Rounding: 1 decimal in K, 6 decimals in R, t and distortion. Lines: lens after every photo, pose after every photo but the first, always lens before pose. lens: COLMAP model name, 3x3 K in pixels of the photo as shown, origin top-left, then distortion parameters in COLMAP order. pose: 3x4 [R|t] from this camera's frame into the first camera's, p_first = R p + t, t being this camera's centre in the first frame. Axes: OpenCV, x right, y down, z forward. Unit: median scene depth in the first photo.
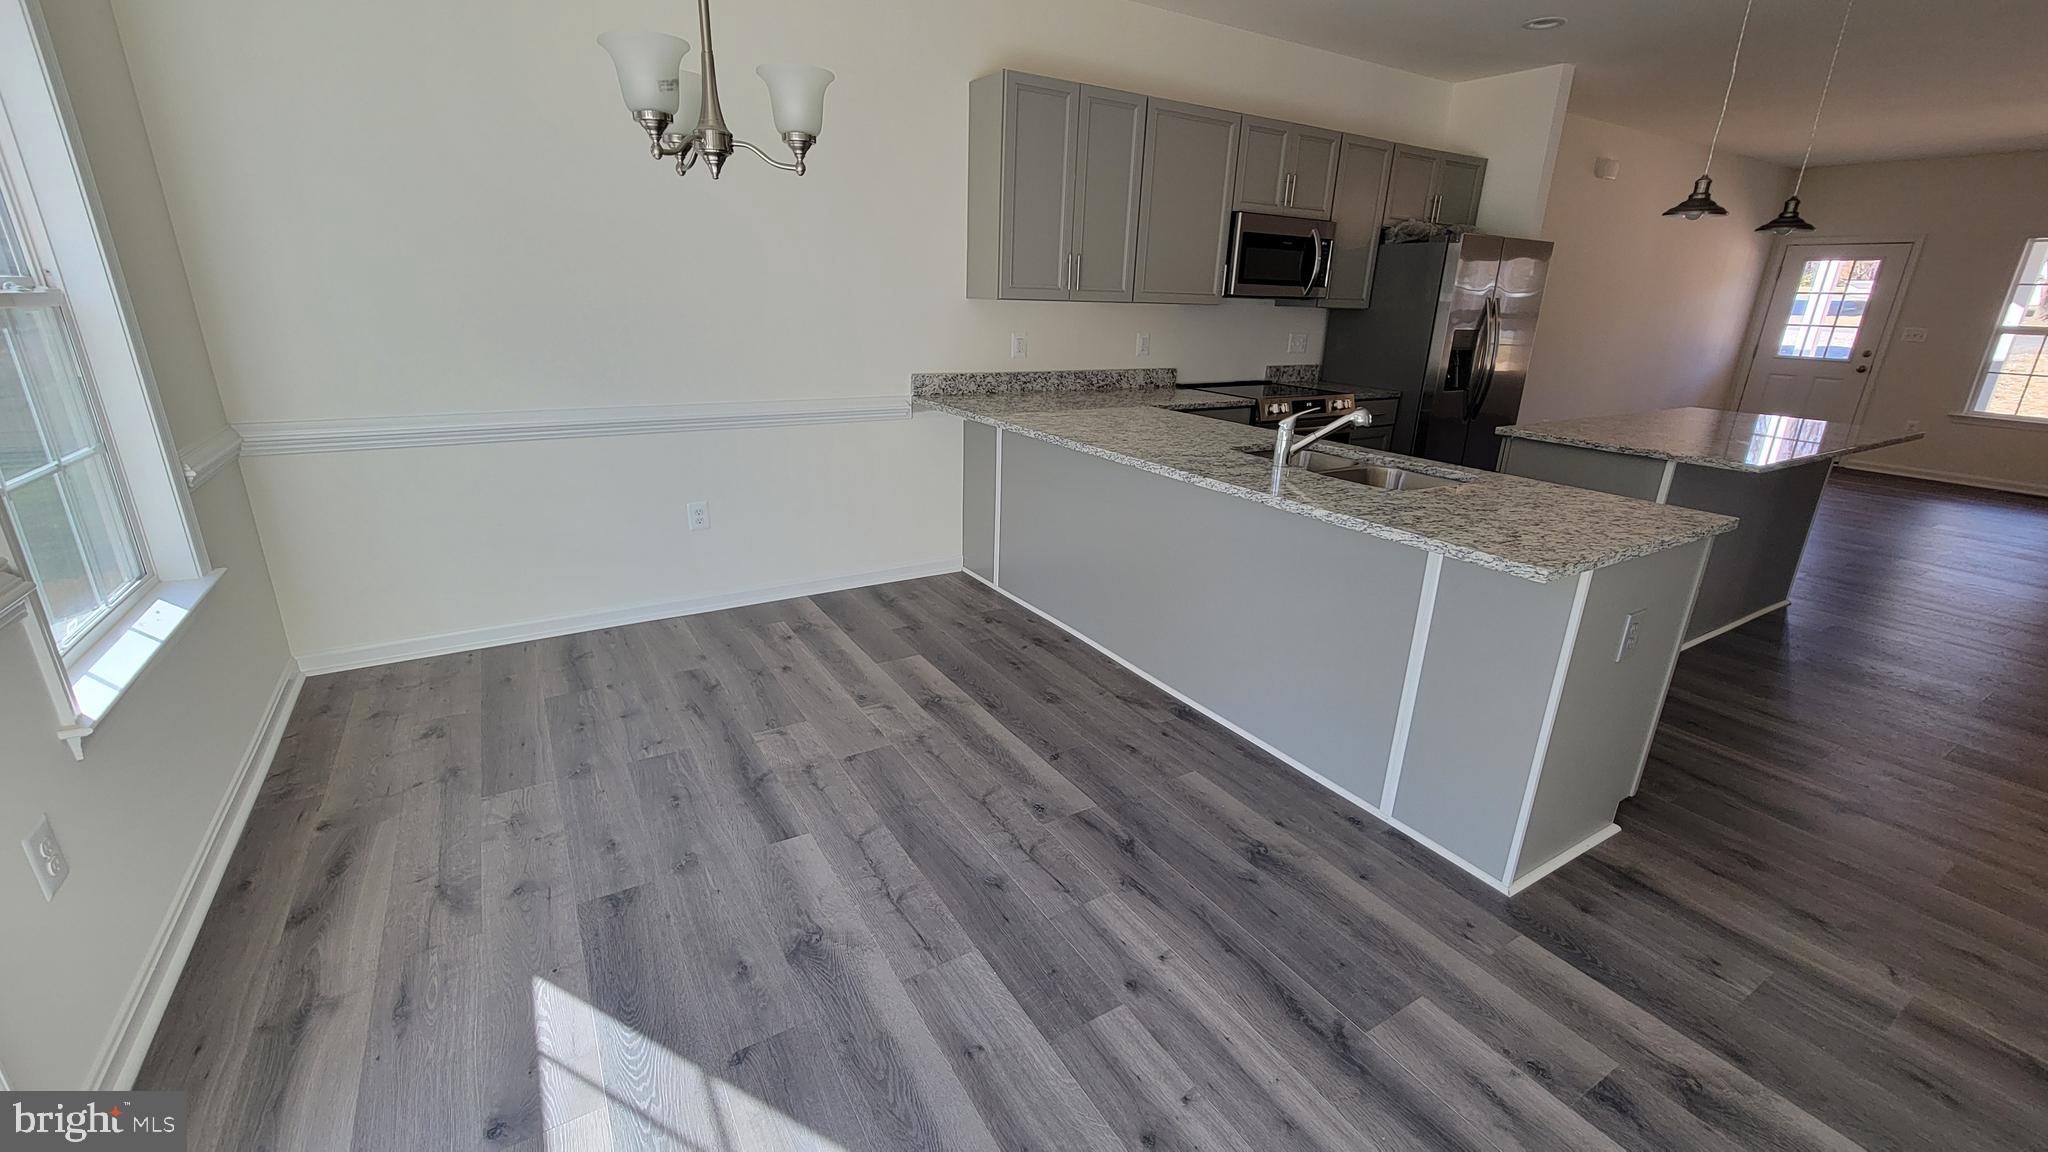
lens RADIAL K [[838.4, 0, 1006.8], [0, 838.4, 582.2], [0, 0, 1]] dist [-0.001337, -0.000152]
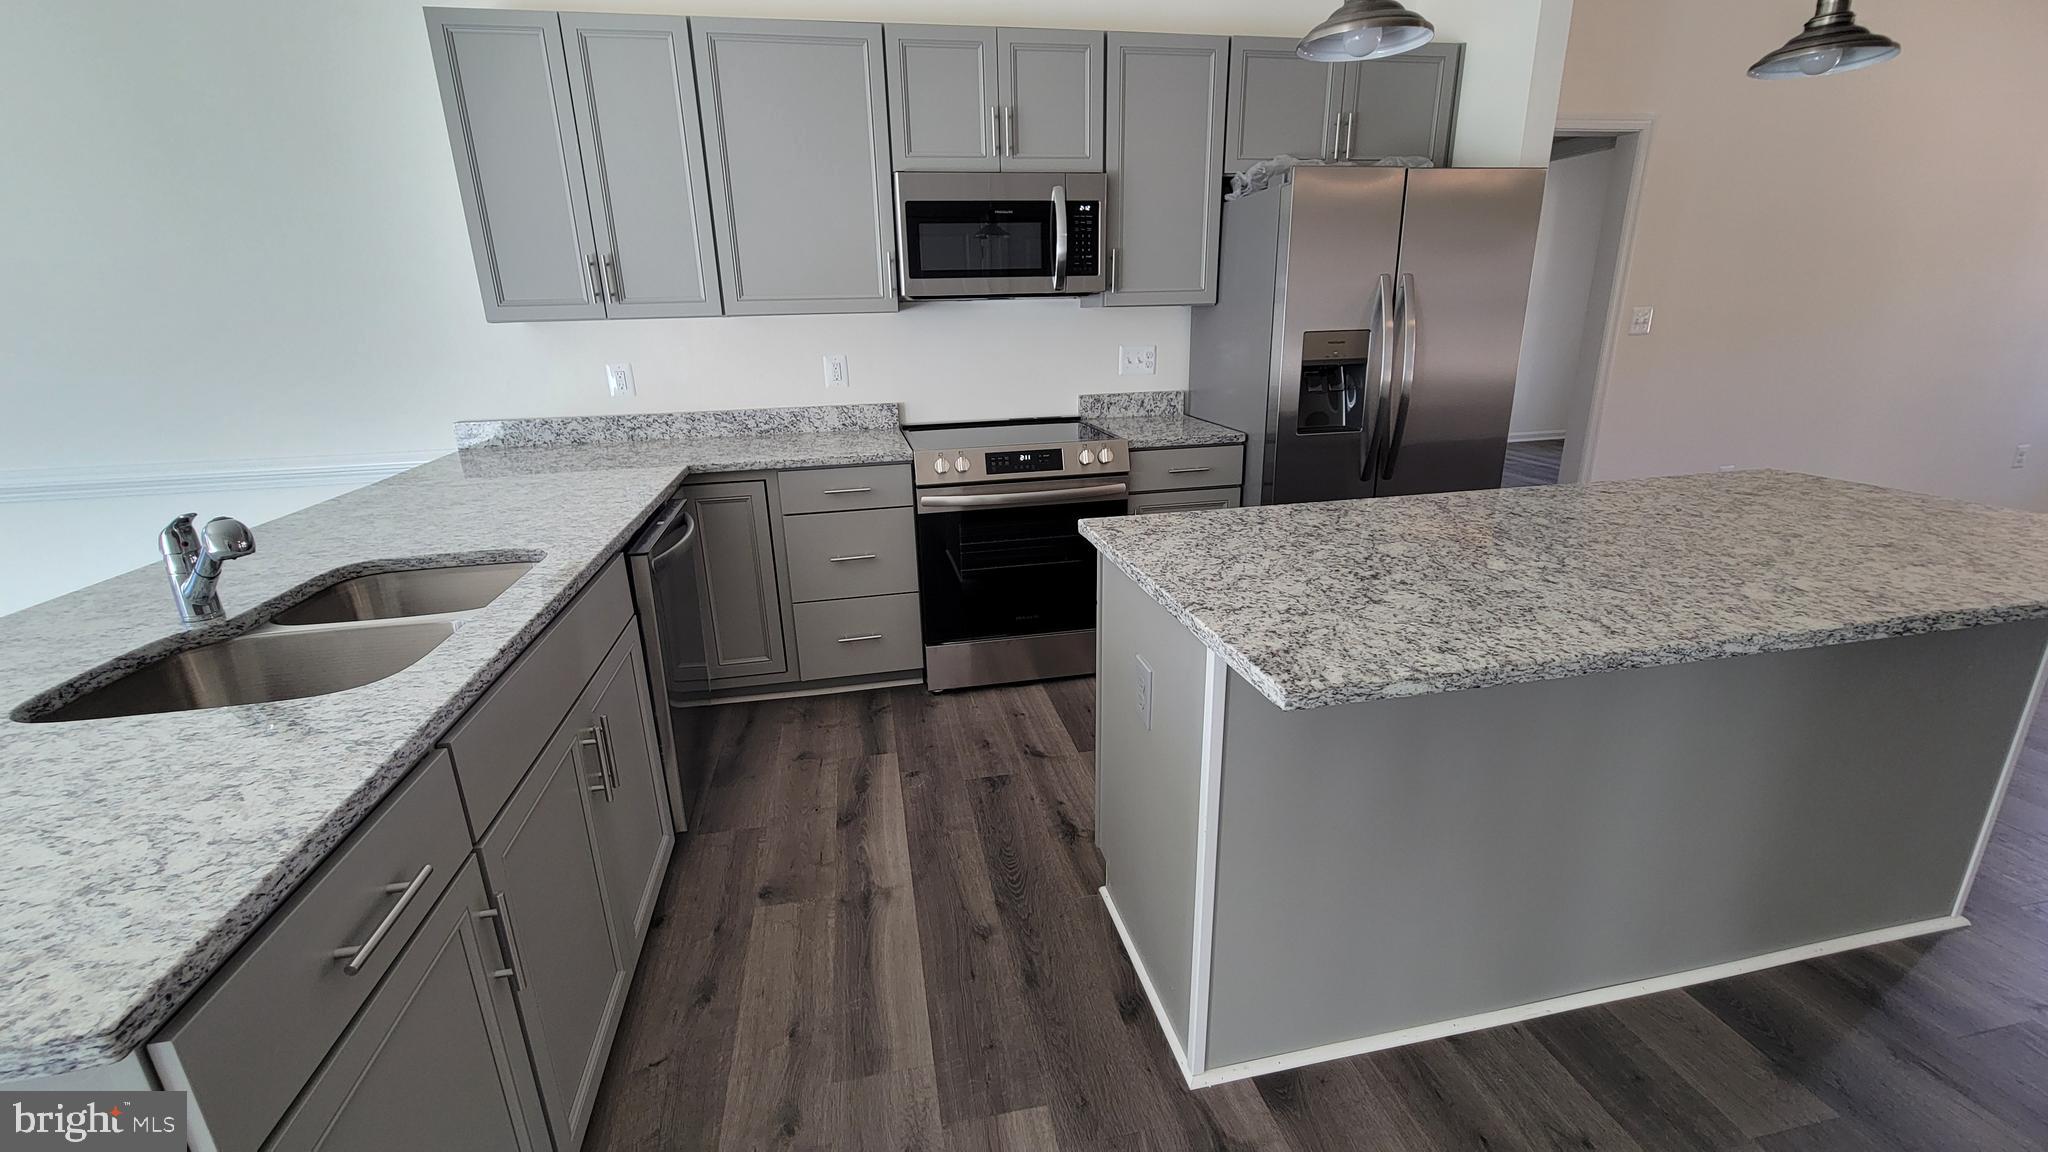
lens RADIAL K [[838.4, 0, 1006.8], [0, 838.4, 582.2], [0, 0, 1]] dist [-0.001337, -0.000152]
pose [[0.940419, 0.052765, -0.335899, 0.576958], [-0.061423, 0.997996, -0.015196, -0.106198], [0.334424, 0.034923, 0.941775, 0.394740]]
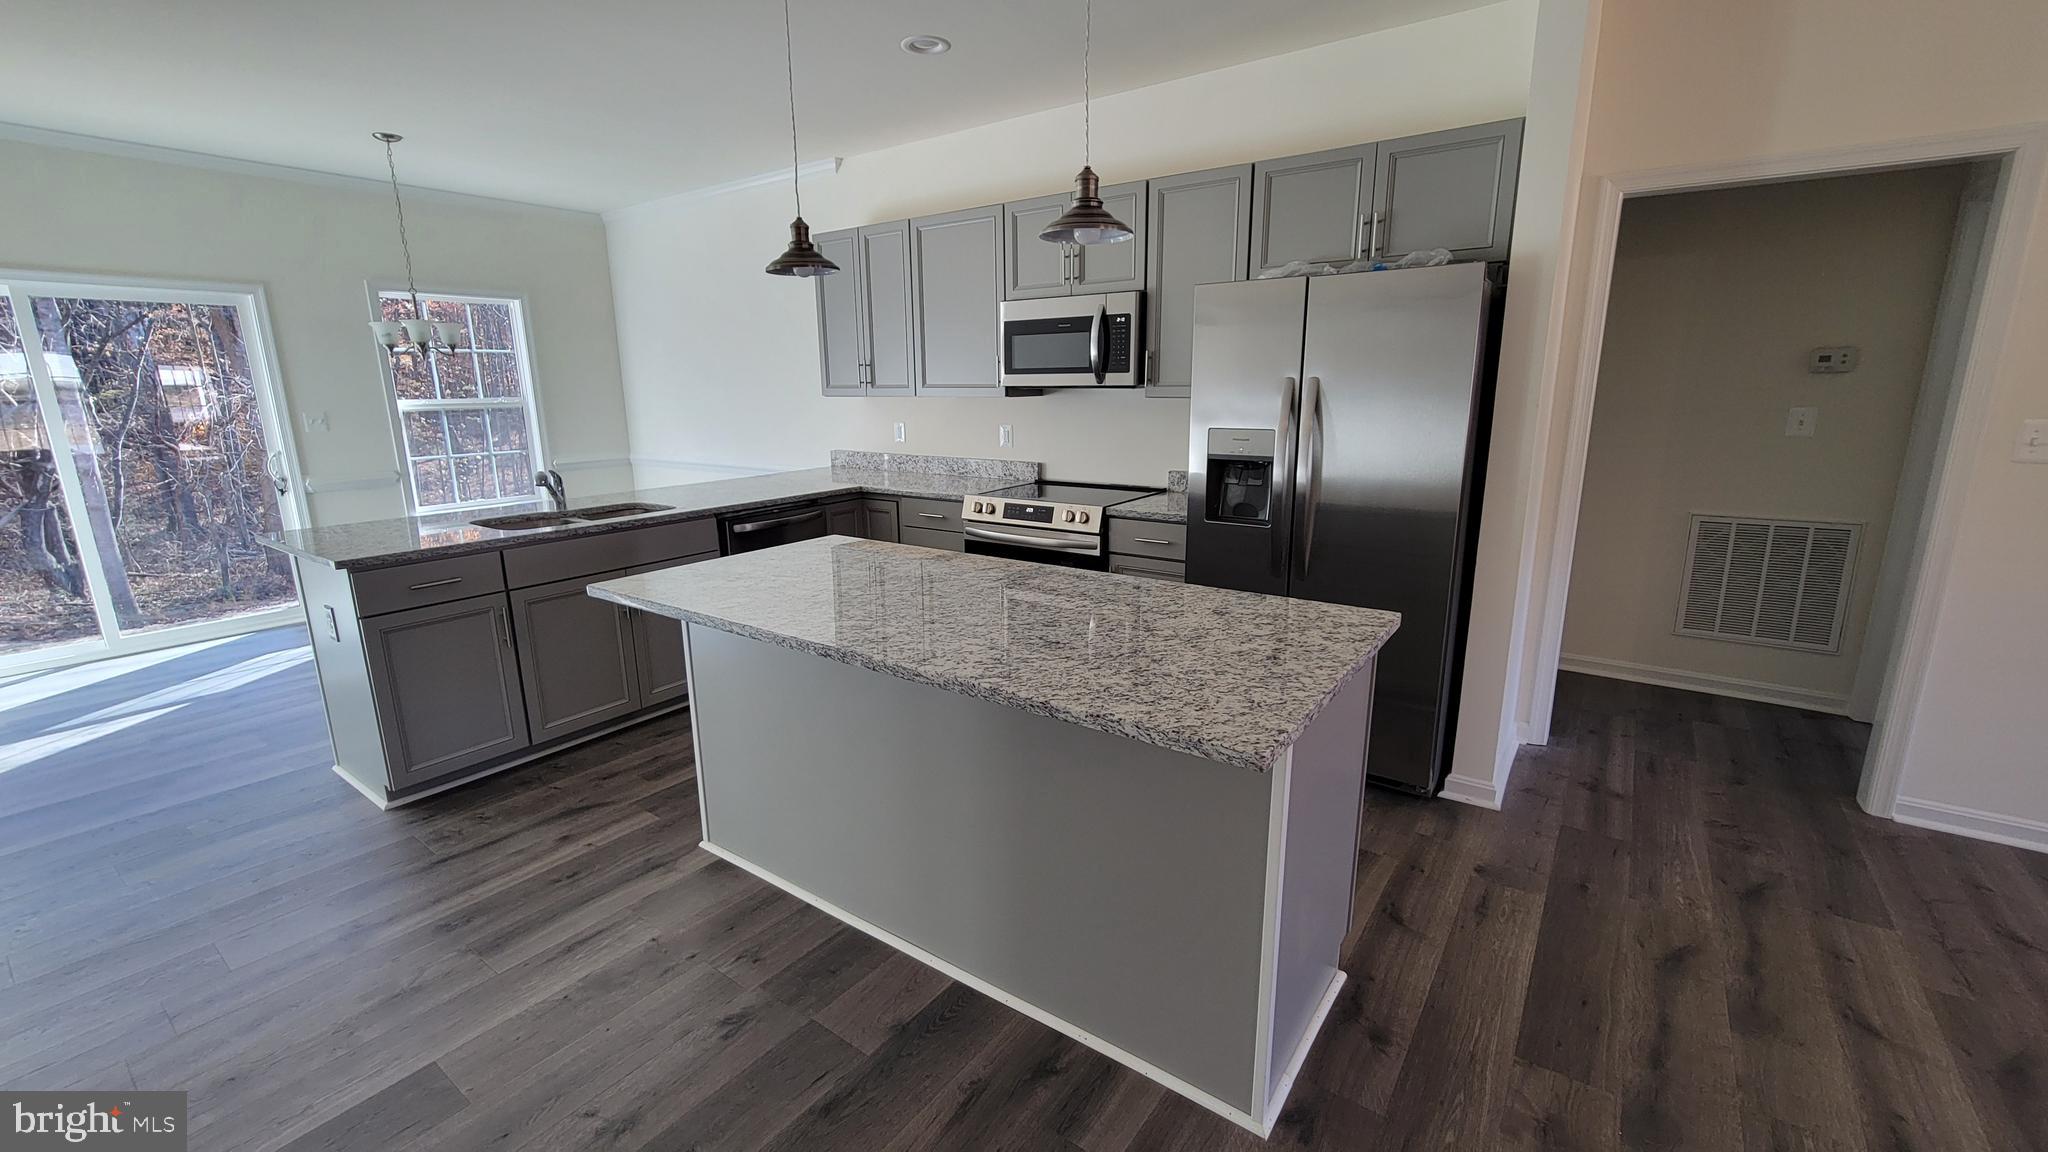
lens RADIAL K [[838.4, 0, 1006.8], [0, 838.4, 582.2], [0, 0, 1]] dist [-0.001337, -0.000152]
pose [[0.382419, 0.183898, -0.905504, 1.148661], [-0.282201, 0.956415, 0.075056, -0.201480], [0.879840, 0.226831, 0.417647, 0.651317]]
